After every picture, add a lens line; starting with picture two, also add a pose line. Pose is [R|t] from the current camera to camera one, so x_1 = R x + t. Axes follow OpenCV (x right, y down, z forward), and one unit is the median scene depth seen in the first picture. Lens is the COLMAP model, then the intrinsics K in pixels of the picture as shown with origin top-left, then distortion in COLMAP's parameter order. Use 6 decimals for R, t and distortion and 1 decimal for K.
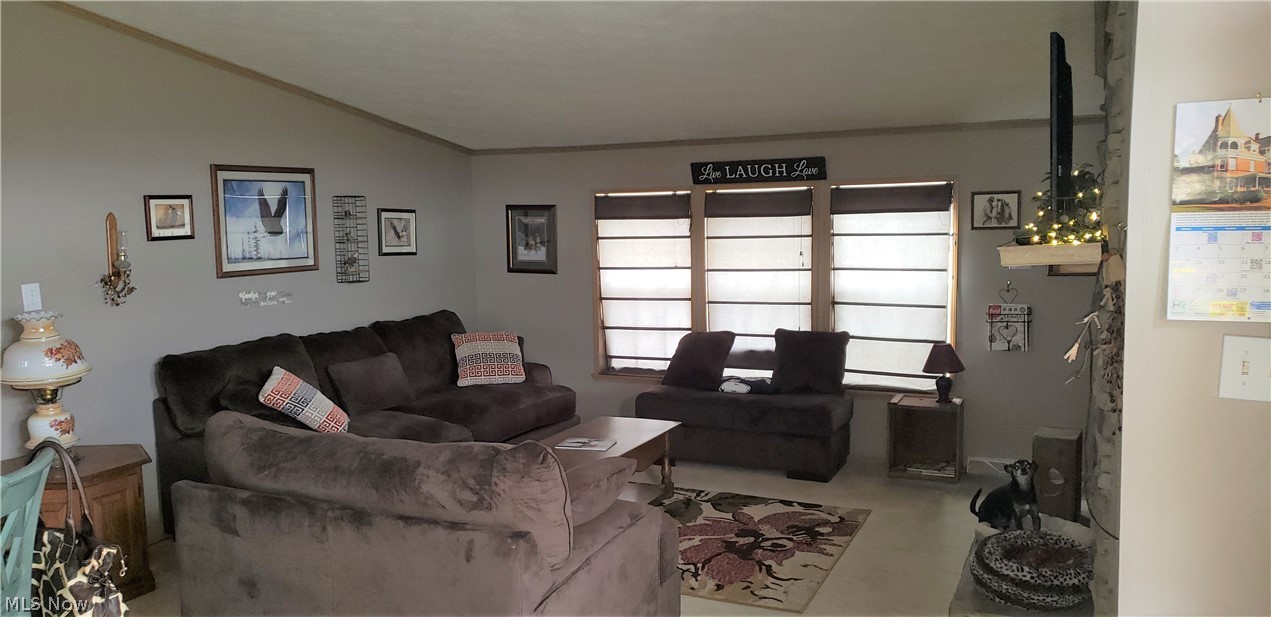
lens RADIAL K [[1002.7, 0, 640.2], [0, 1002.7, 309.8], [0, 0, 1]] dist [0.107641, -0.027597]
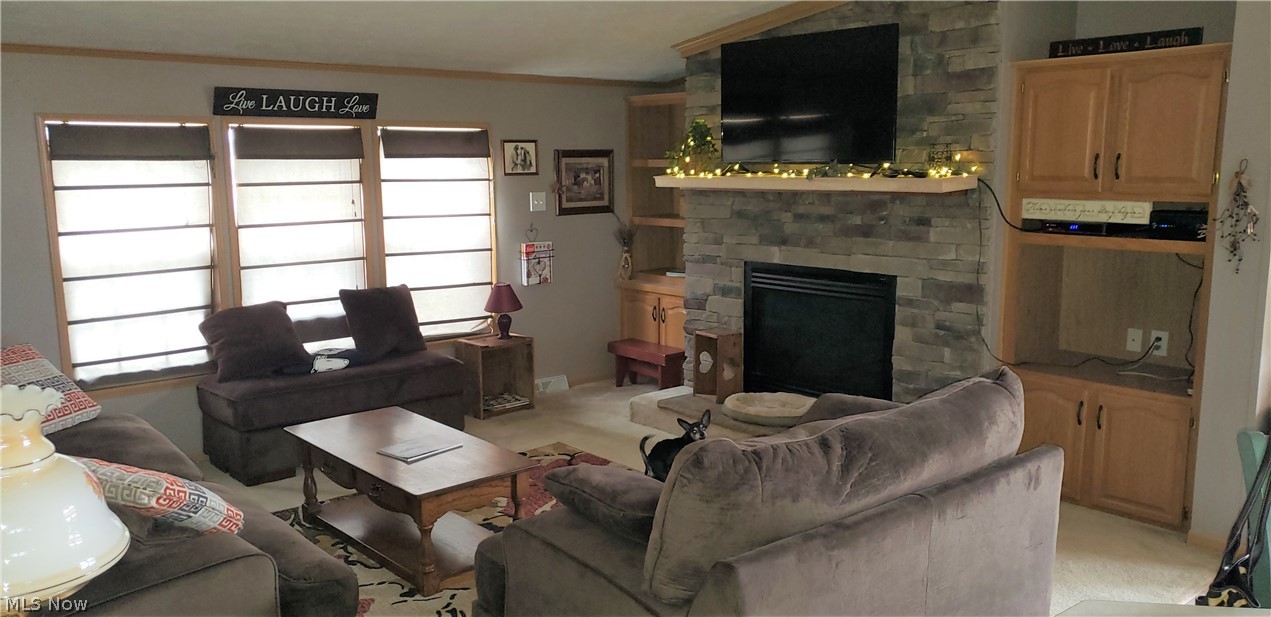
lens RADIAL K [[1002.7, 0, 645.4], [0, 1002.7, 307.0], [0, 0, 1]] dist [0.107641, -0.027597]
pose [[0.396953, -0.123871, 0.909442, -0.559624], [0.084142, 0.991590, 0.098334, -0.030757], [-0.913974, 0.037488, 0.404037, 0.410735]]
